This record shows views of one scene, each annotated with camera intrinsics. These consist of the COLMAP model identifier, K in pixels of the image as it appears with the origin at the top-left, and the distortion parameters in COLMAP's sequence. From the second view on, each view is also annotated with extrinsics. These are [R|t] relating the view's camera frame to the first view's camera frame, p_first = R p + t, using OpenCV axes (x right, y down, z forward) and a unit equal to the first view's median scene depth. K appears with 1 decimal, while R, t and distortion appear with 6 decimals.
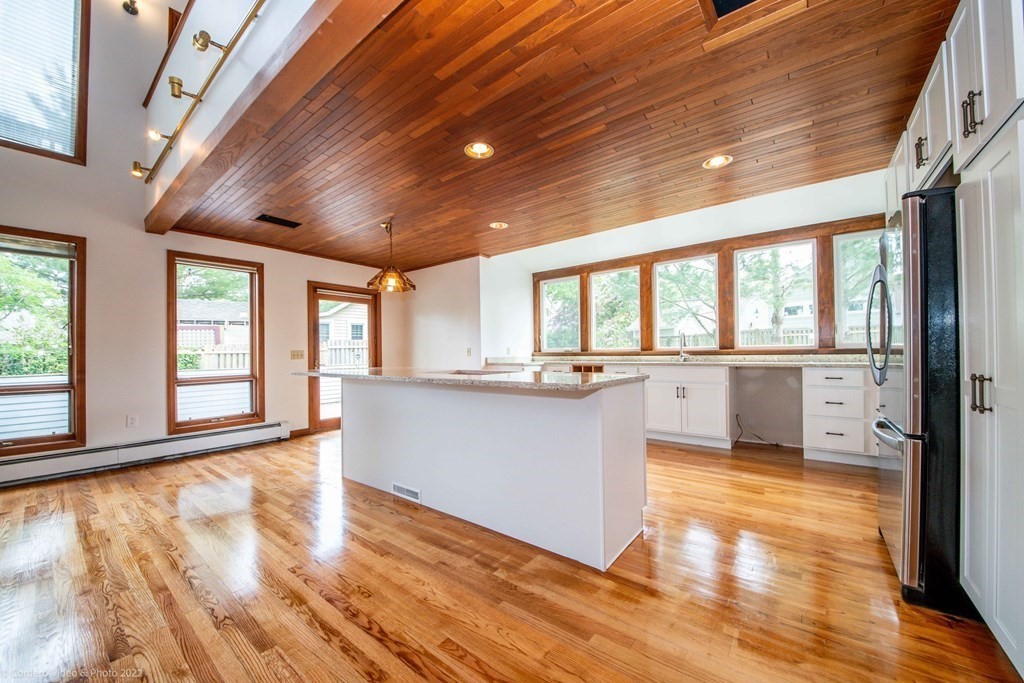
lens RADIAL K [[378.4, 0, 512.8], [0, 378.4, 350.3], [0, 0, 1]] dist [-0.000649, -0.011579]
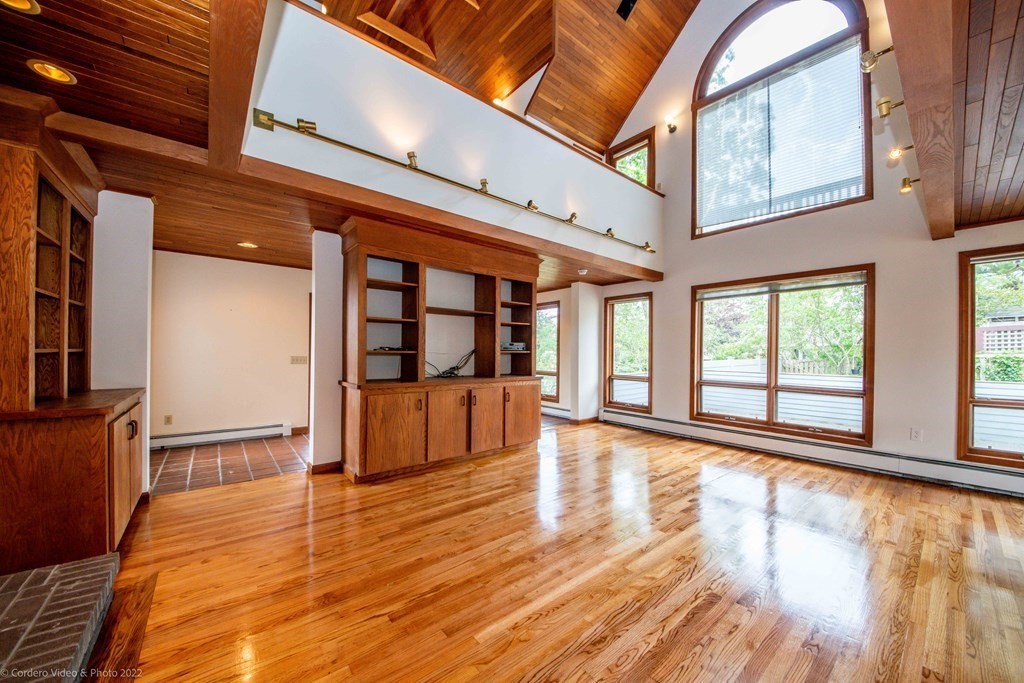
lens RADIAL K [[364.9, 0, 512.7], [0, 364.9, 352.1], [0, 0, 1]] dist [0.005047, -0.011272]
pose [[-0.219050, 0.012883, -0.975629, 0.165049], [0.002404, 0.999917, 0.012664, -0.050208], [0.975711, 0.000429, -0.219063, 0.167402]]
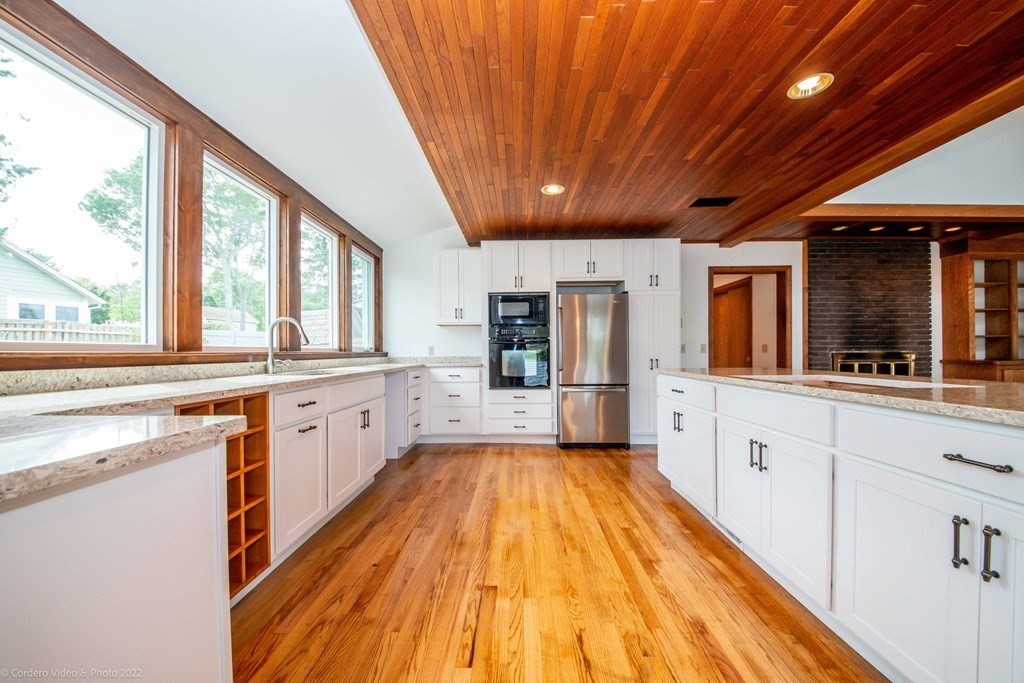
lens RADIAL K [[373.7, 0, 512.4], [0, 373.7, 351.9], [0, 0, 1]] dist [0.001752, -0.010364]
pose [[-0.601223, 0.017024, 0.798900, -0.232646], [0.008371, 0.999852, -0.015007, 0.015108], [-0.799038, -0.002335, -0.601277, 1.422406]]
